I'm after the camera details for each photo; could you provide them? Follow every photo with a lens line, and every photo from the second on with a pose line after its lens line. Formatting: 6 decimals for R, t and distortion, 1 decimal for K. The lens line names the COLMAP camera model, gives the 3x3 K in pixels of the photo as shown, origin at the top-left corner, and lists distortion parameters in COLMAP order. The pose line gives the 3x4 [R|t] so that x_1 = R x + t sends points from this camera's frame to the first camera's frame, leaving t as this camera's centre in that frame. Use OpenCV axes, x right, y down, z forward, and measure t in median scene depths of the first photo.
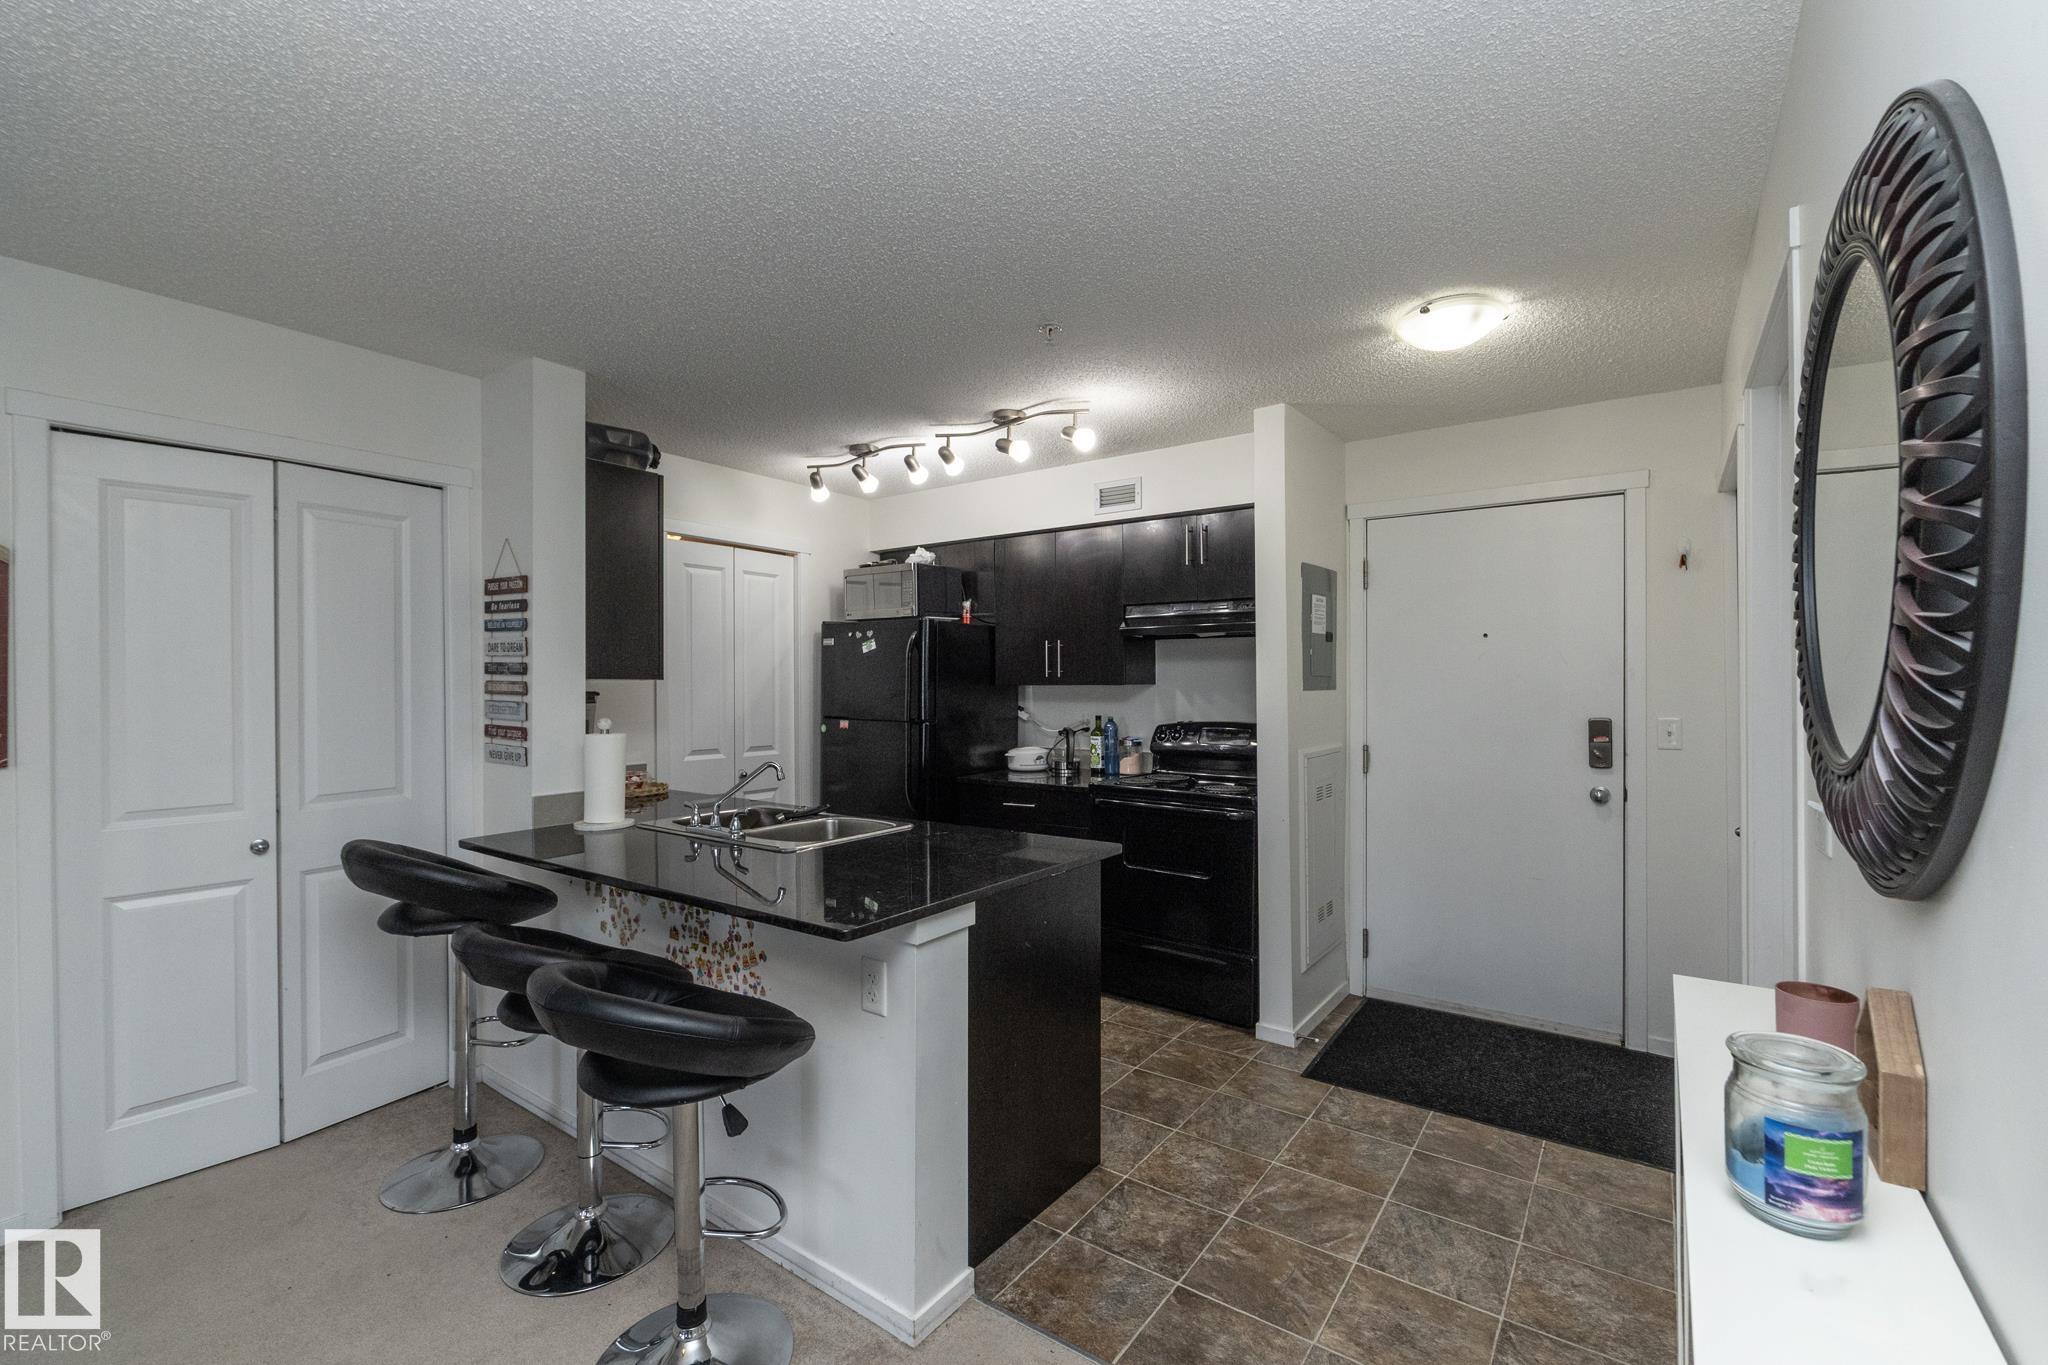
lens RADIAL K [[872.9, 0, 1024.0], [0, 872.9, 683.6], [0, 0, 1]] dist [0.009360, -0.000065]
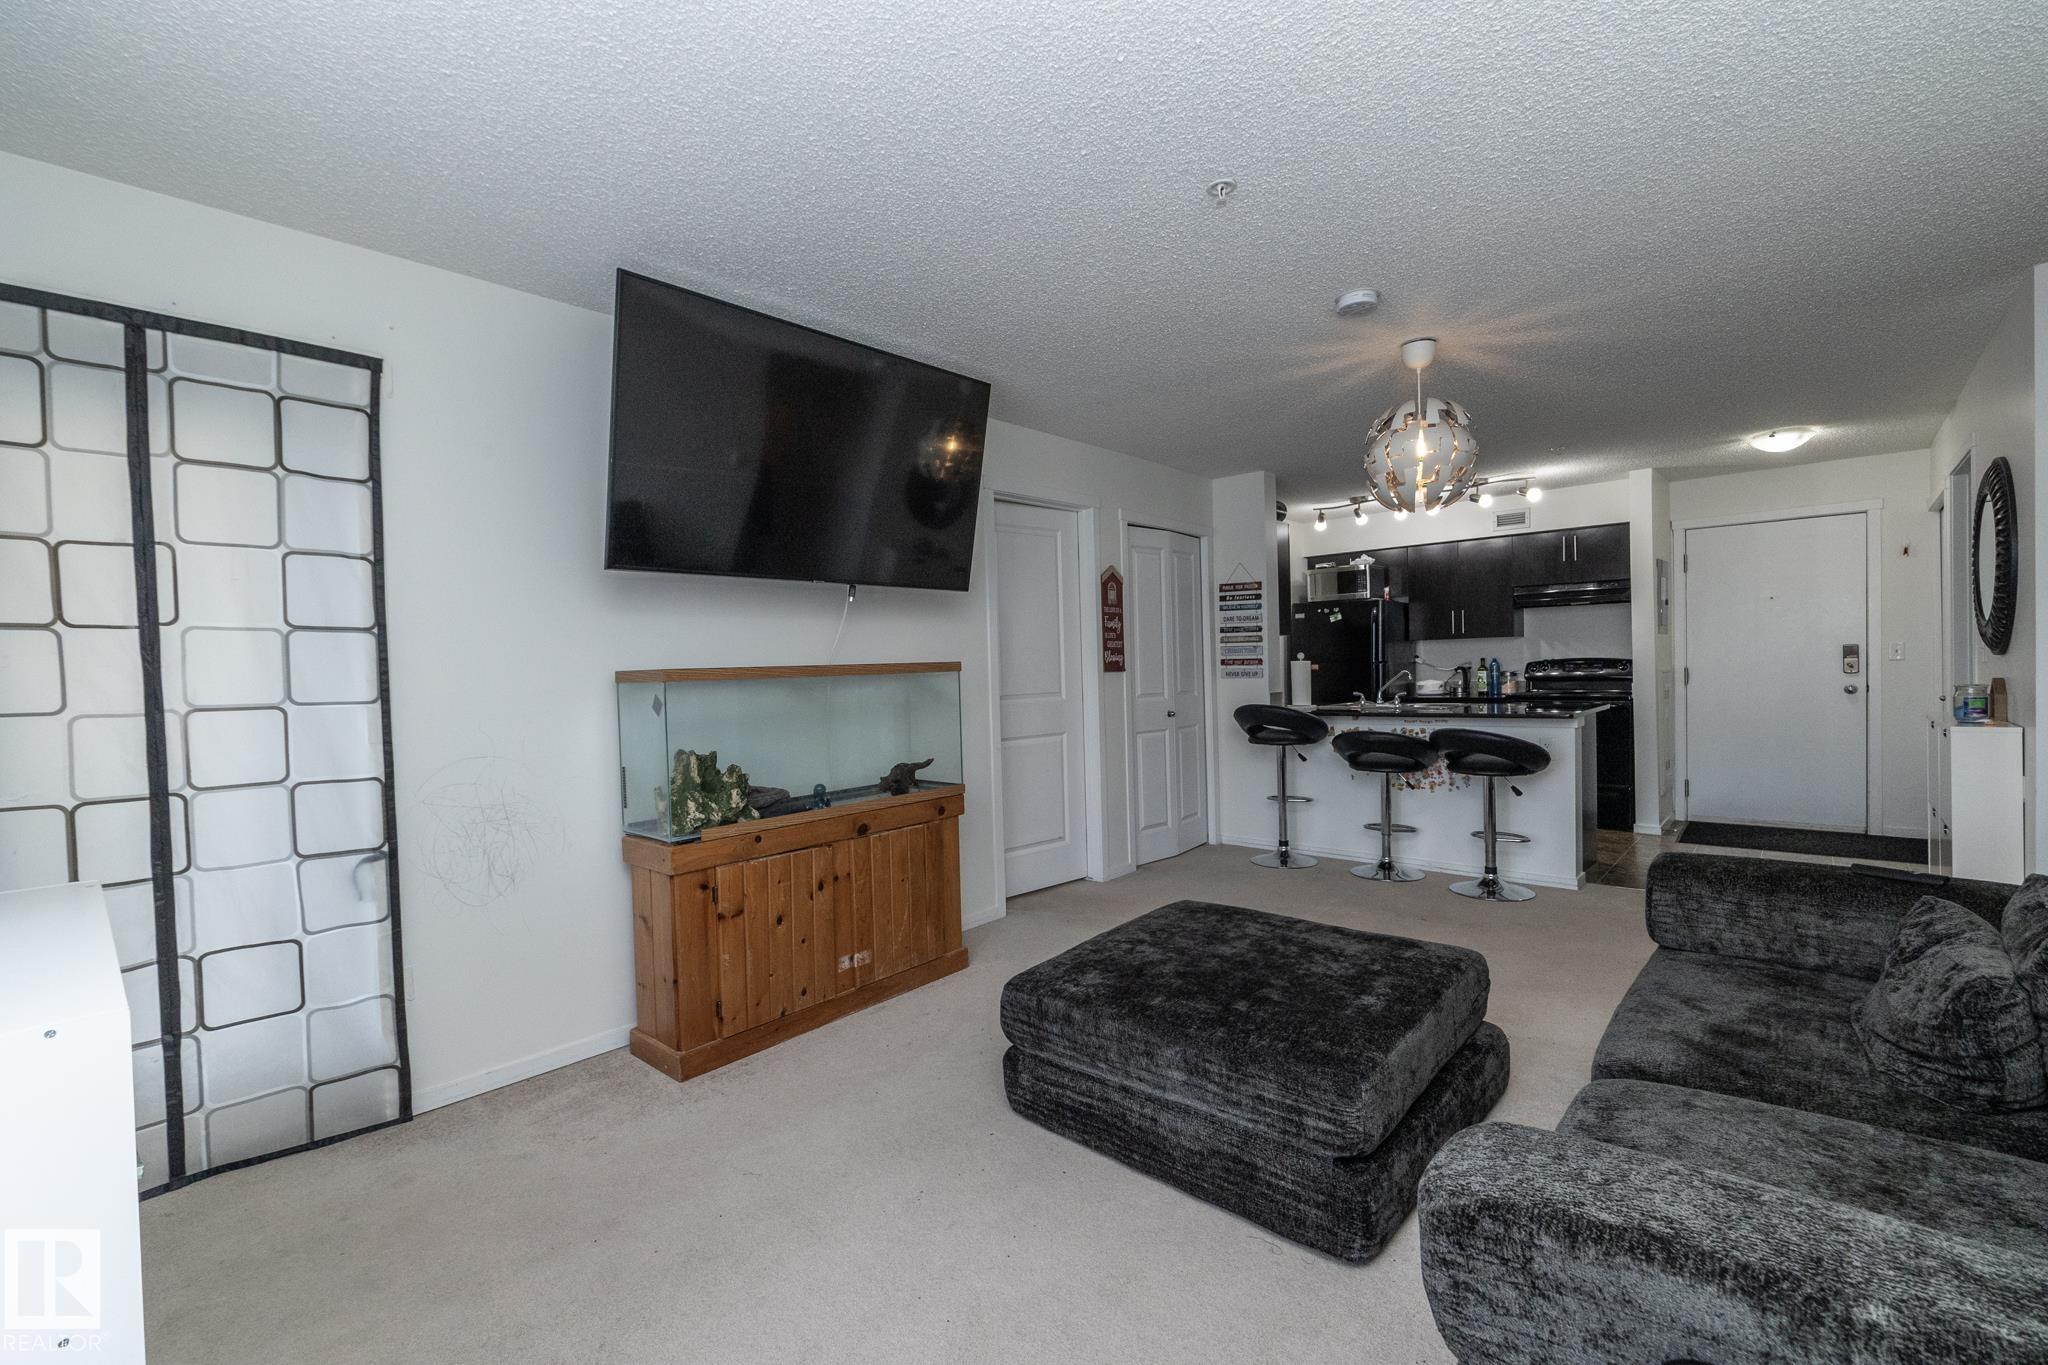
lens RADIAL K [[872.9, 0, 1033.0], [0, 872.9, 684.8], [0, 0, 1]] dist [0.009360, -0.000065]
pose [[0.994444, -0.019071, -0.103522, -0.582097], [0.020858, 0.999651, 0.016202, 0.044563], [0.103177, -0.018272, 0.994495, -0.675860]]
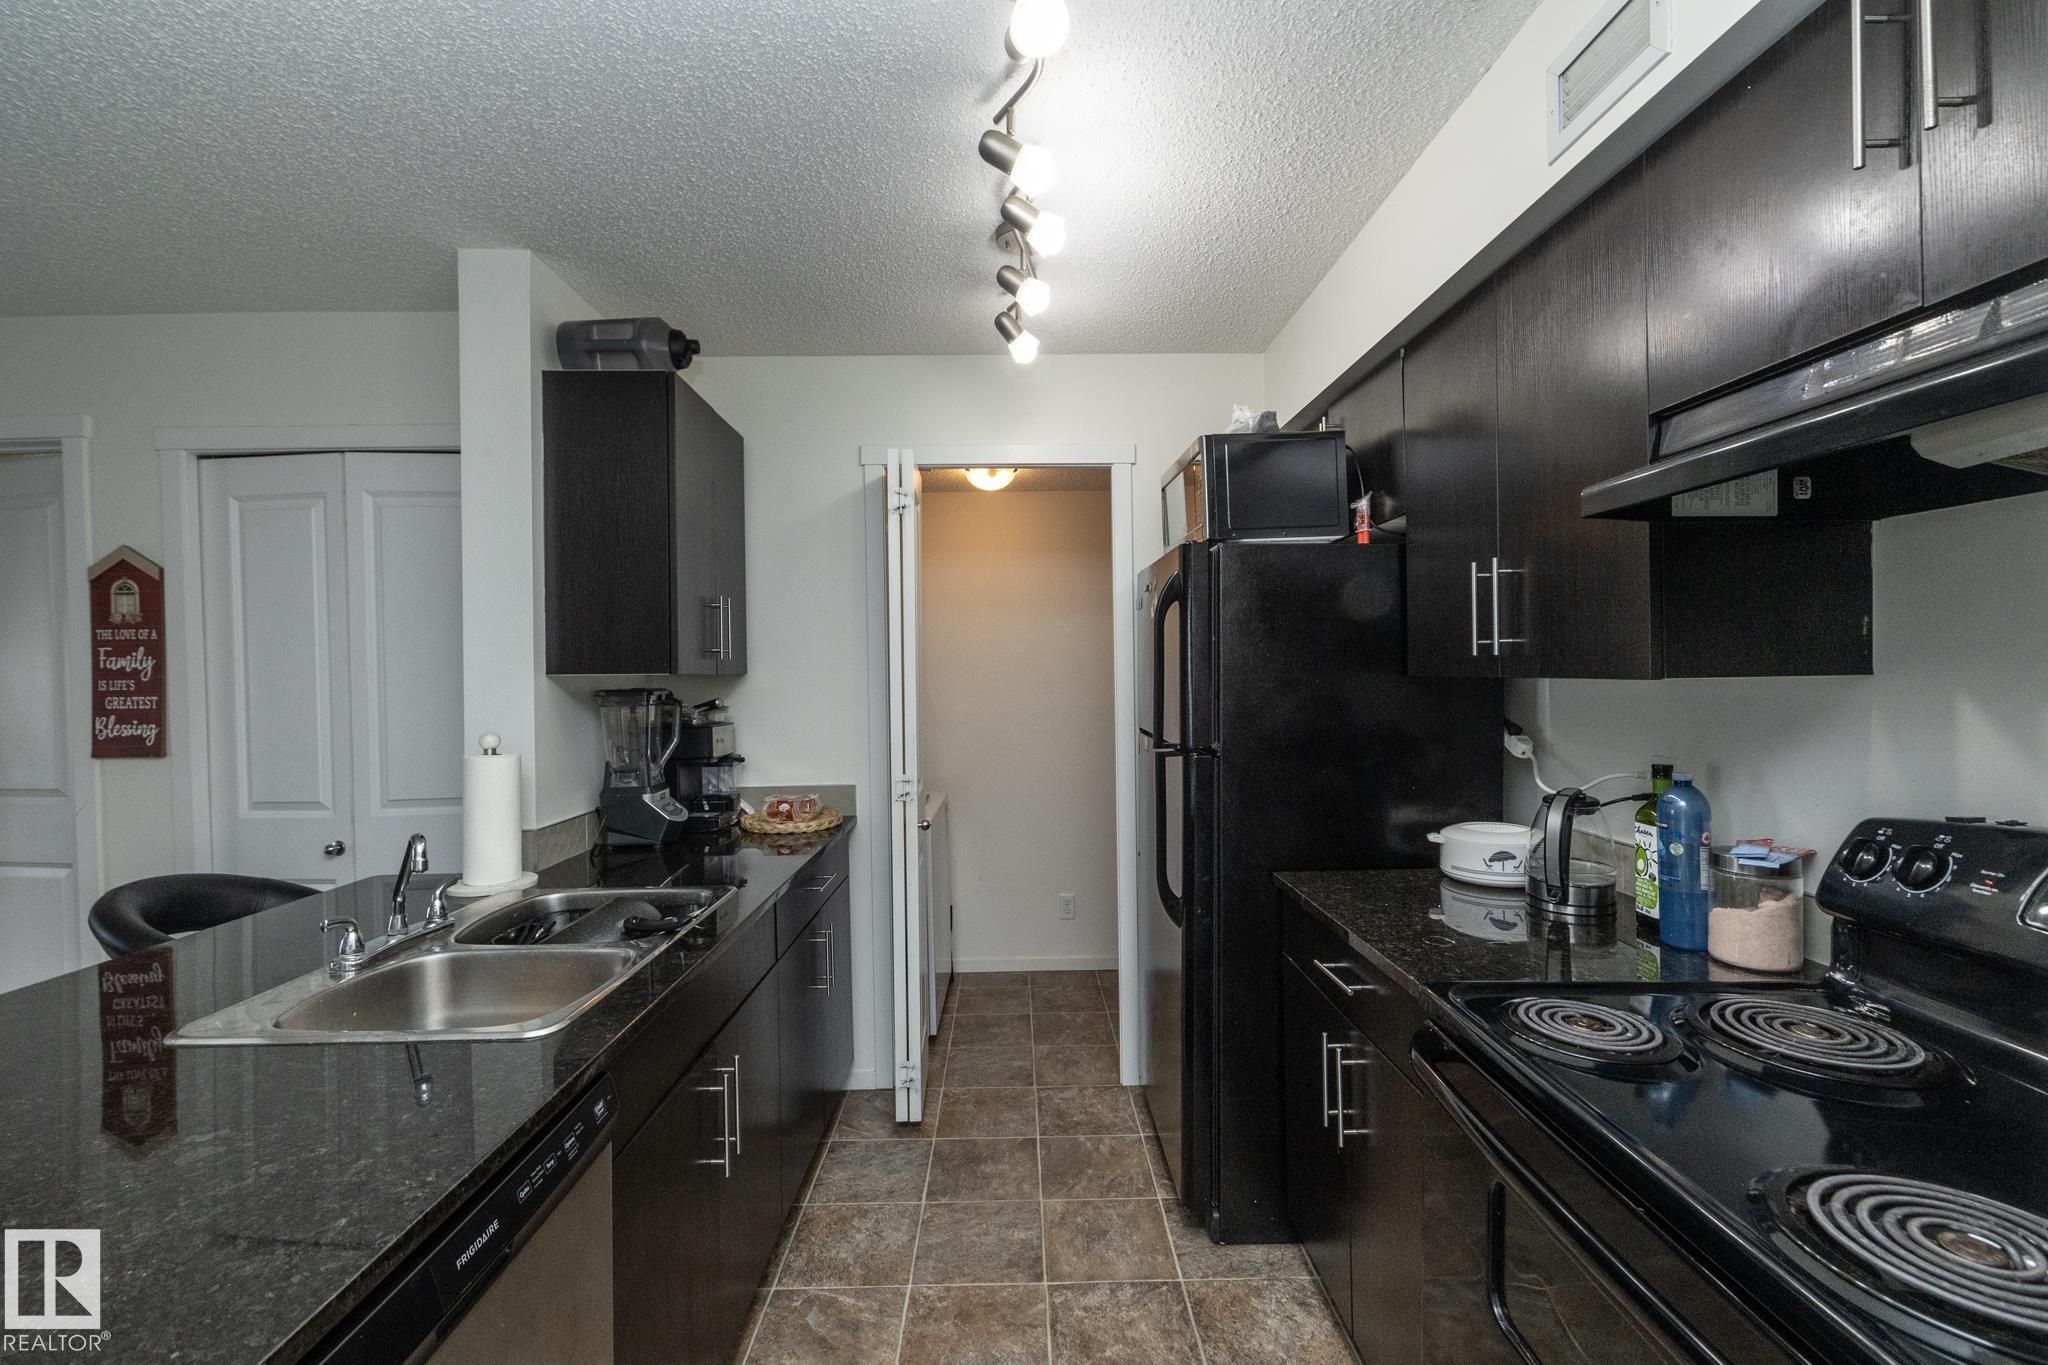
lens RADIAL K [[872.9, 0, 1030.9], [0, 872.9, 674.8], [0, 0, 1]] dist [0.009360, -0.000065]
pose [[0.591573, -0.004227, -0.806240, 0.228291], [0.009633, 0.999952, 0.001825, -0.002096], [0.806194, -0.008846, 0.591585, 0.625541]]
